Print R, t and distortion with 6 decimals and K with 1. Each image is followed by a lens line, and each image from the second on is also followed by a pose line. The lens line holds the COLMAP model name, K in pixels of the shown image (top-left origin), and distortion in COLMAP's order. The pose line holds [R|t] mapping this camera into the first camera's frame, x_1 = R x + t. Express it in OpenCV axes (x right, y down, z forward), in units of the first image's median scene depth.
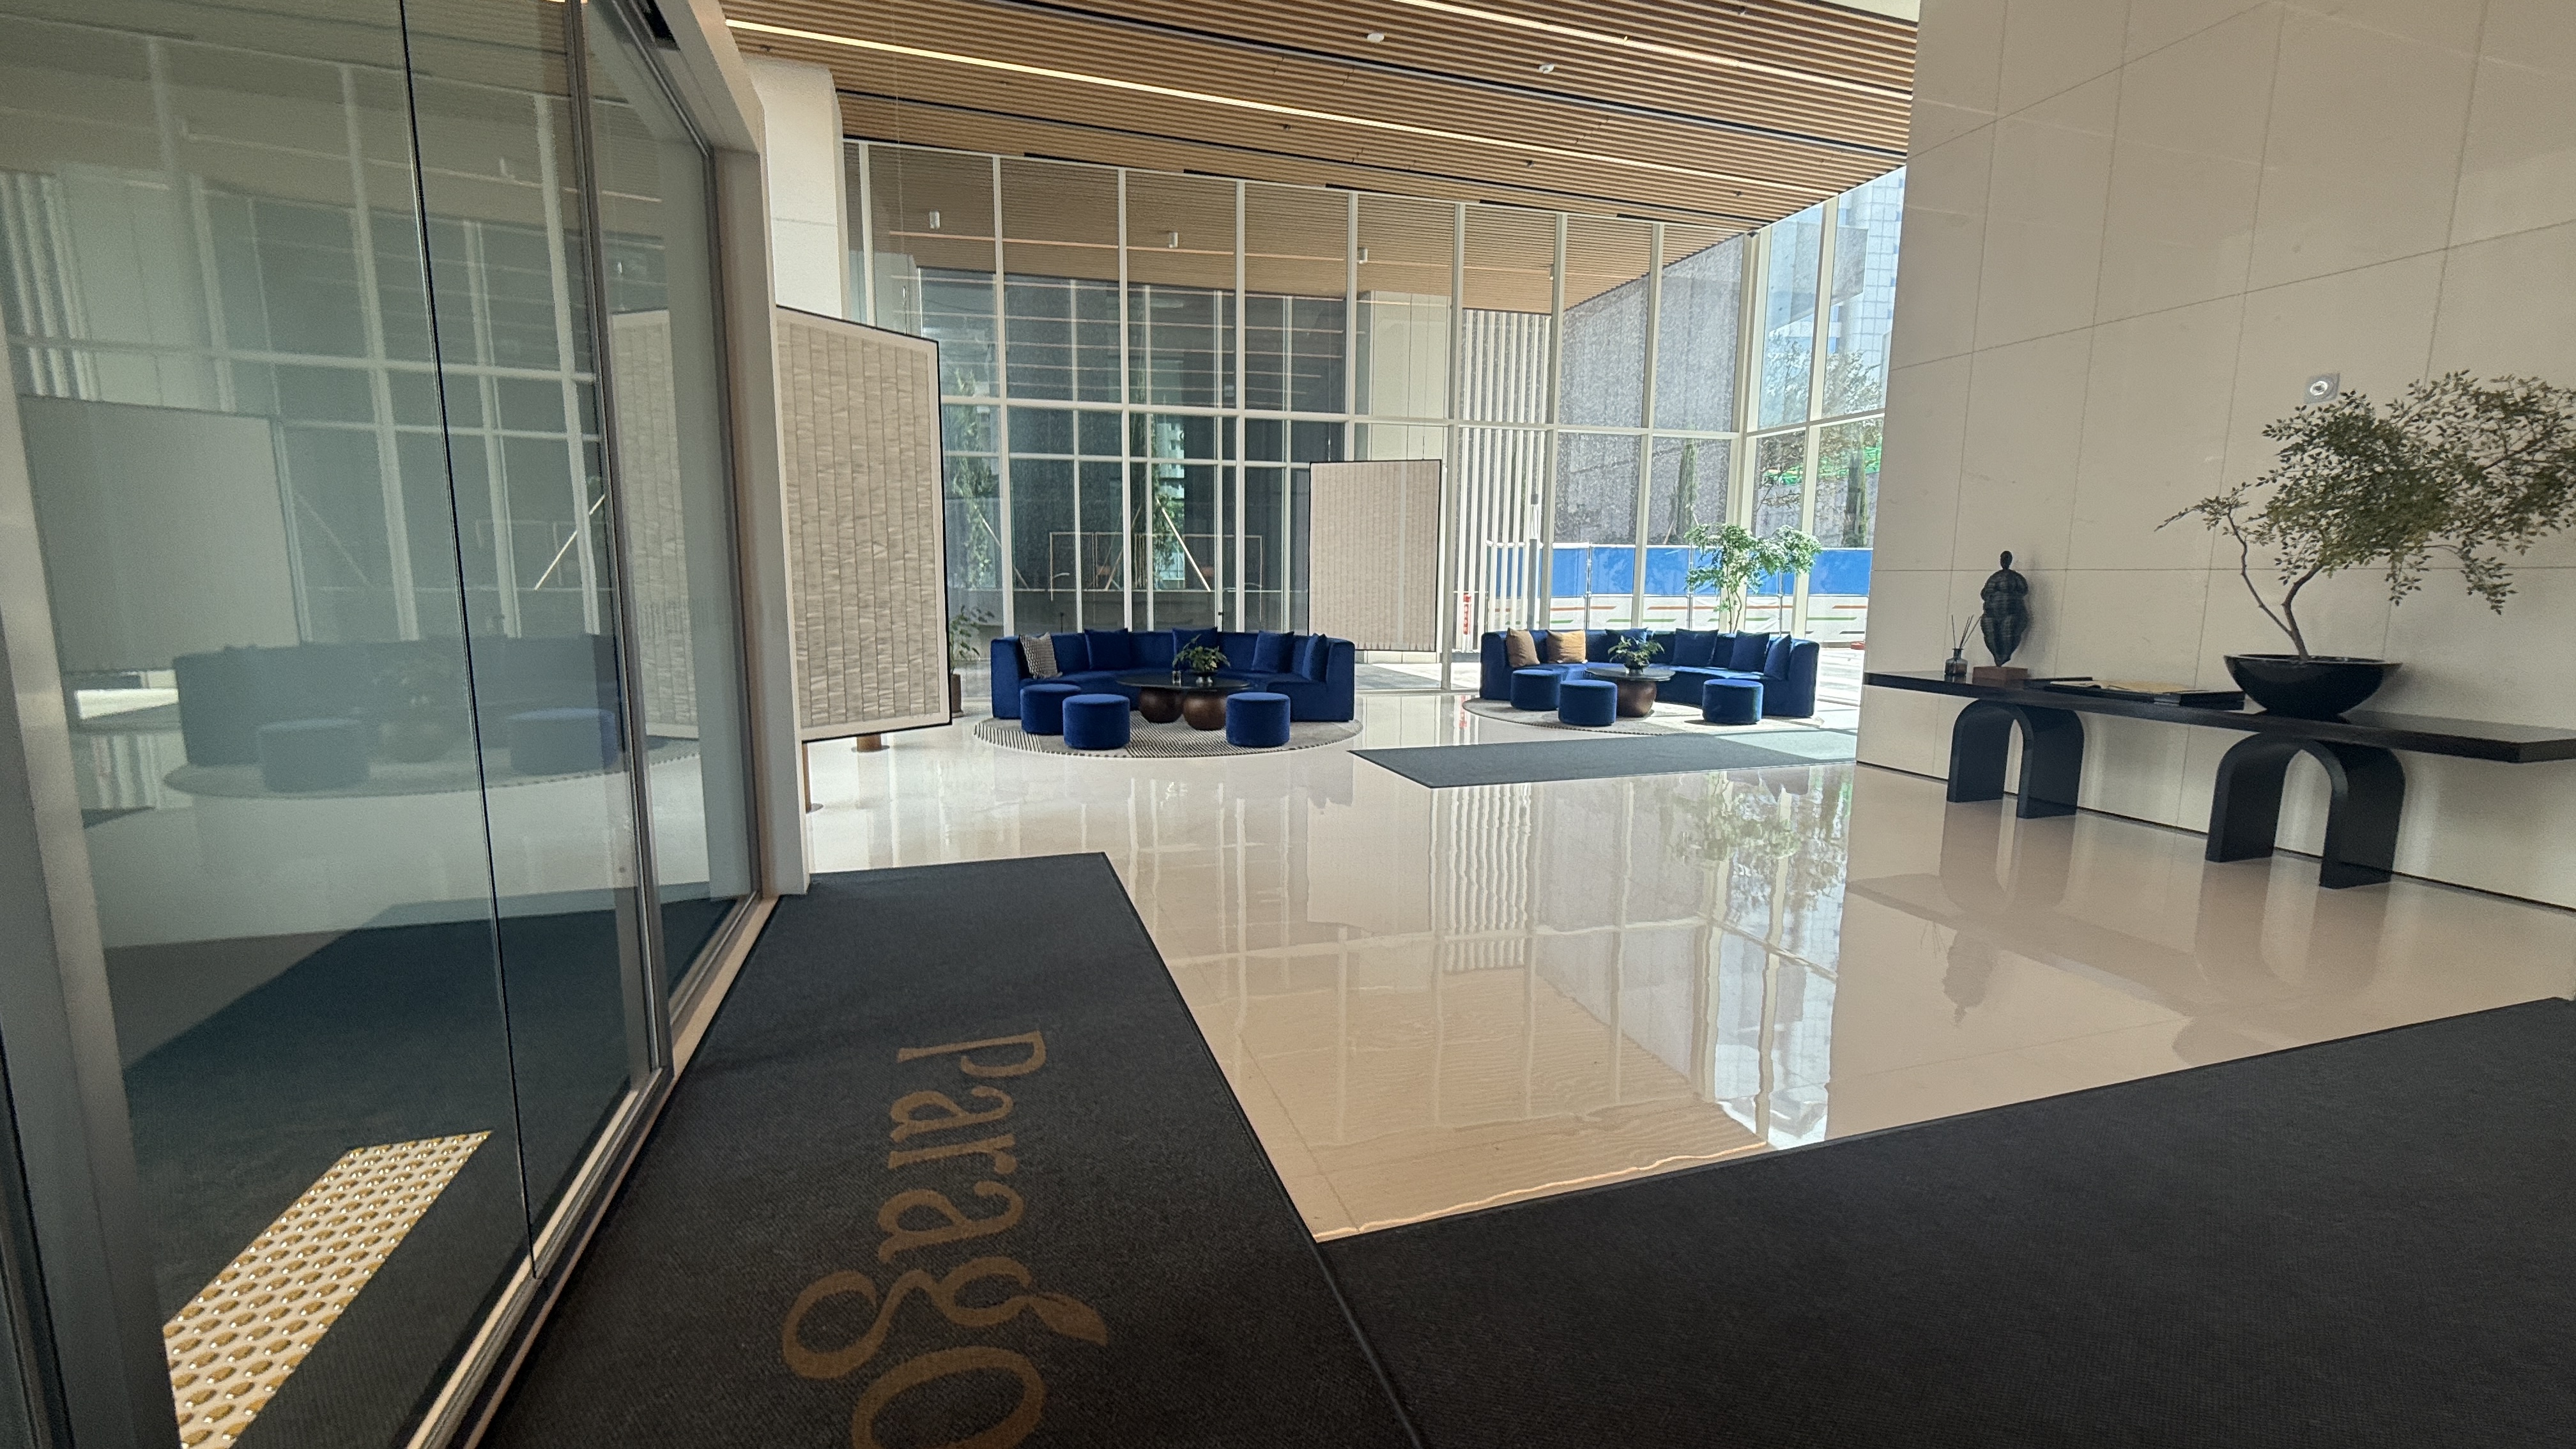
lens RADIAL K [[1025.6, 0, 1283.9], [0, 1025.6, 723.8], [0, 0, 1]] dist [0.001767, -0.000101]
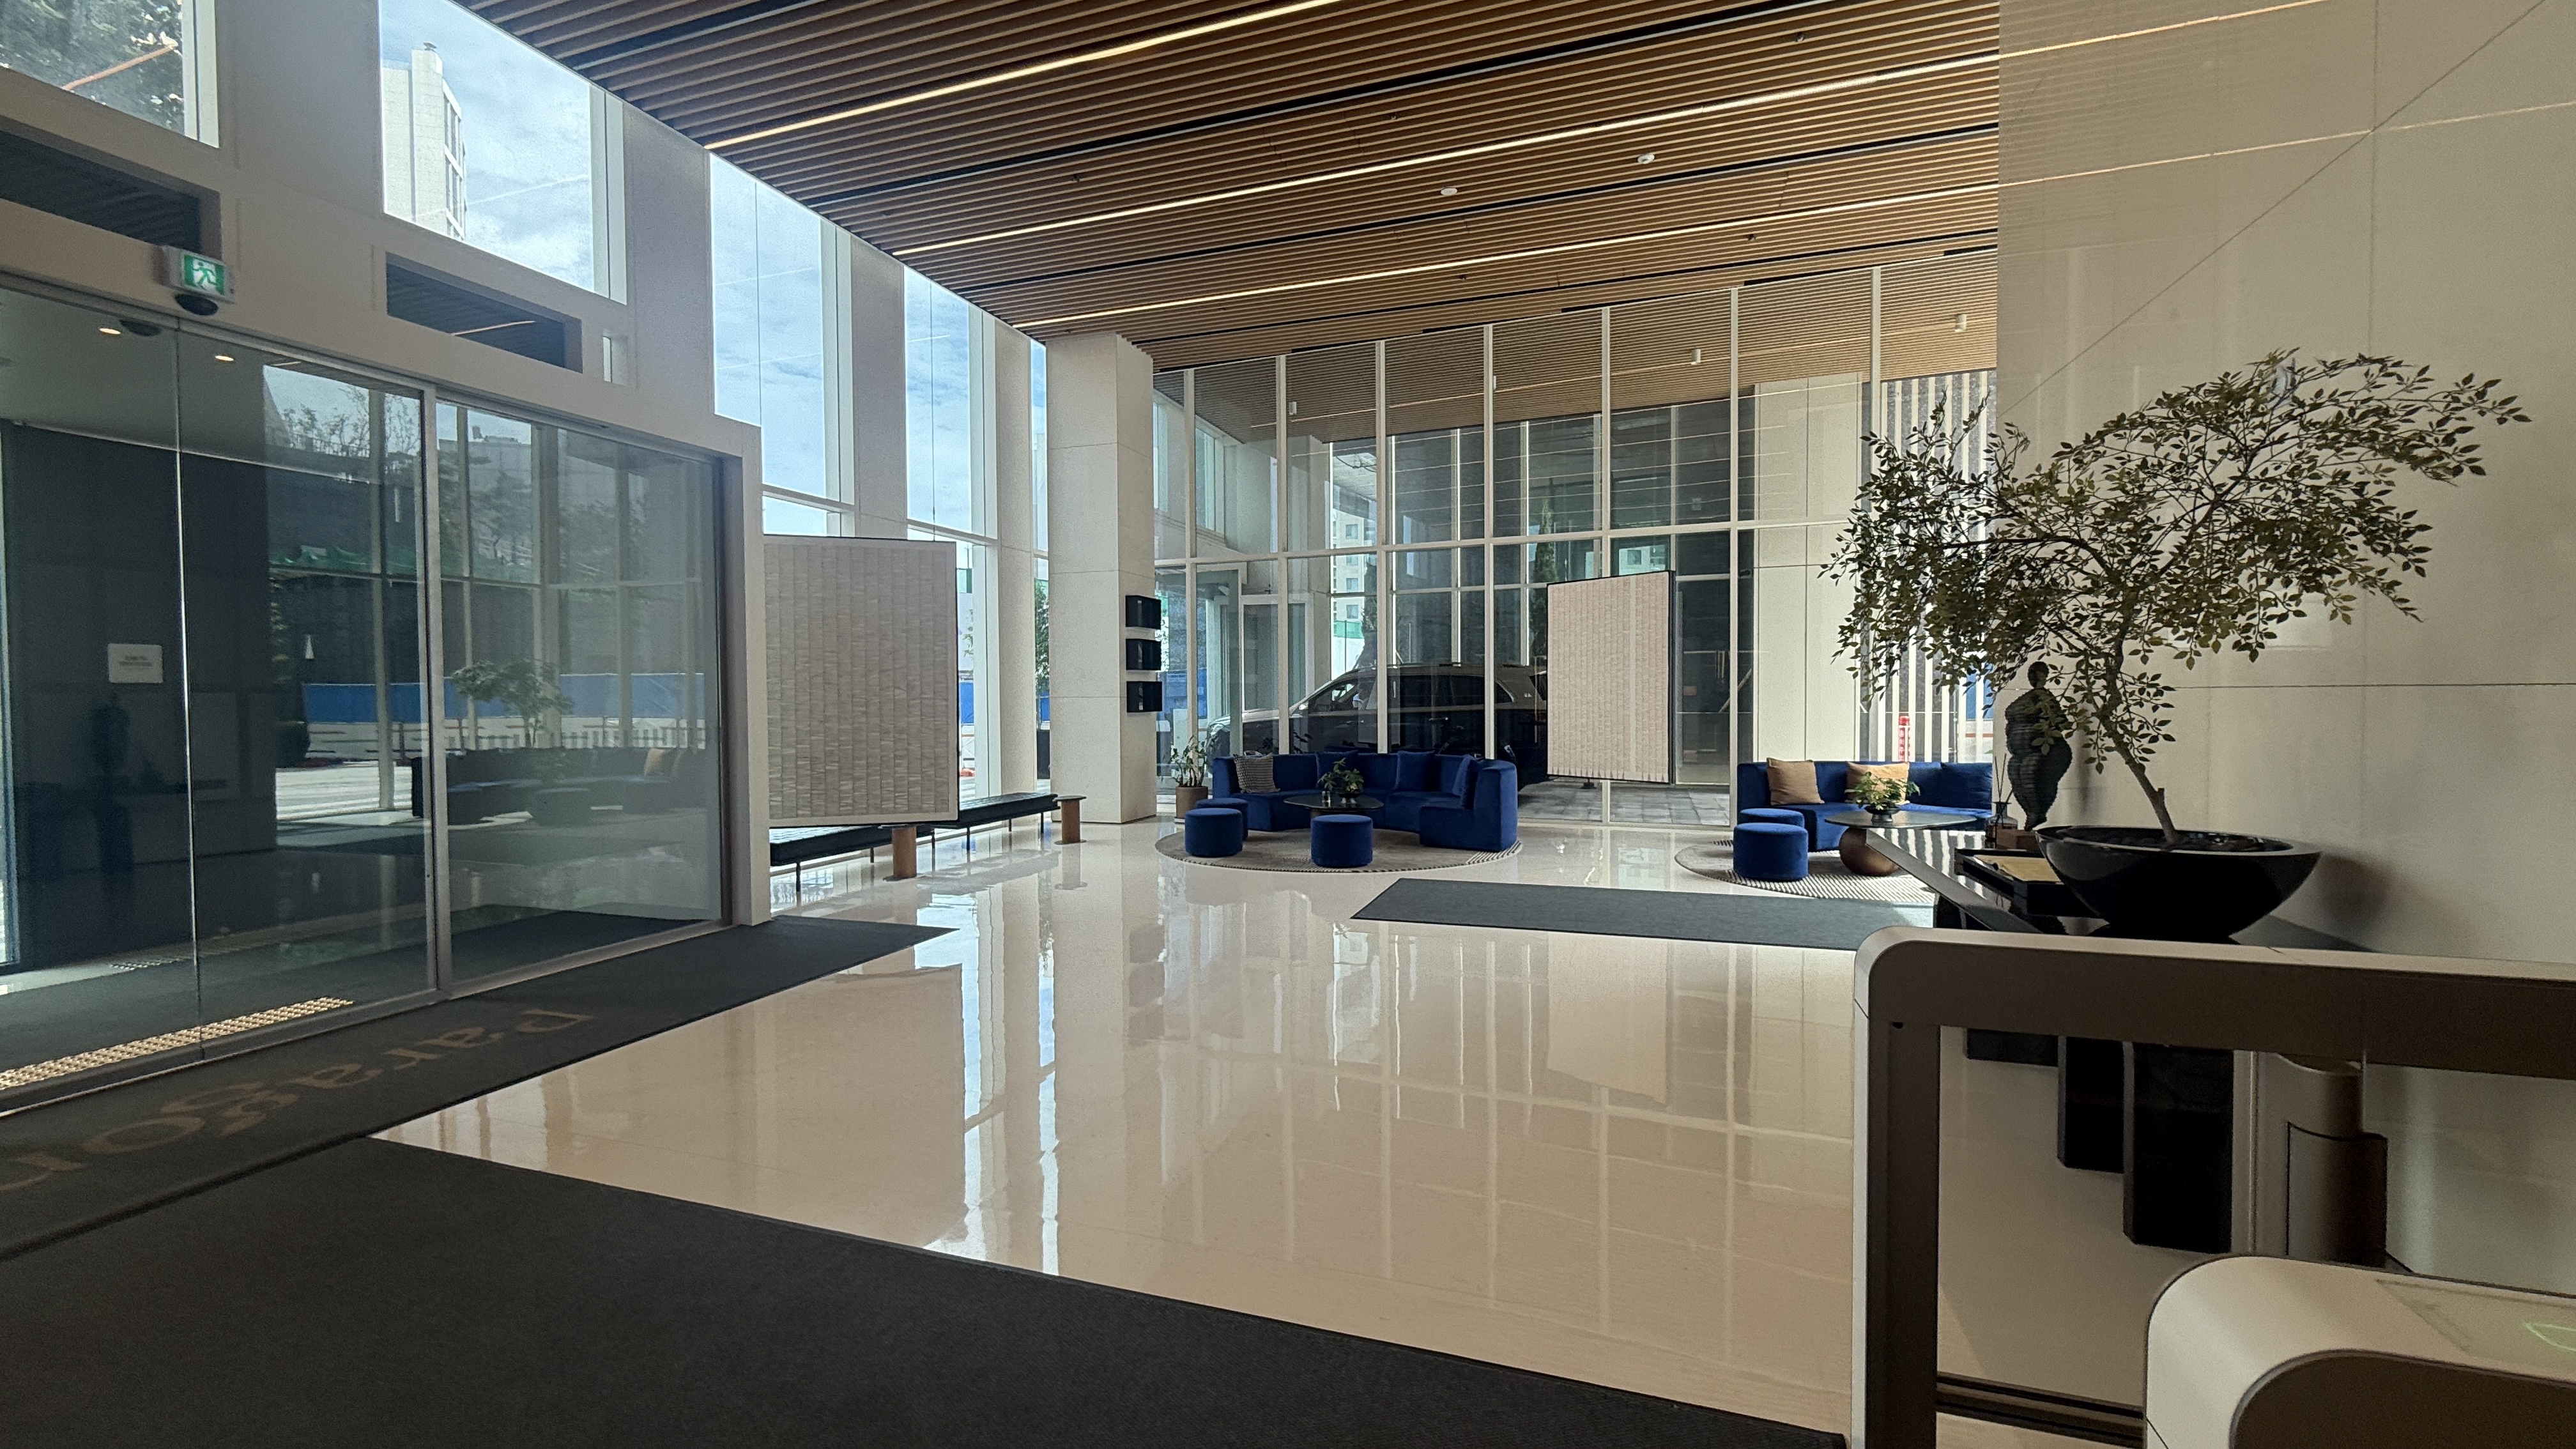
lens RADIAL K [[1025.6, 0, 1286.7], [0, 1025.6, 725.7], [0, 0, 1]] dist [0.001767, -0.000101]
pose [[0.808117, 0.002674, -0.589016, 0.836194], [-0.069092, 0.993517, -0.090281, -0.034027], [0.584956, 0.113654, 0.803062, 0.185092]]
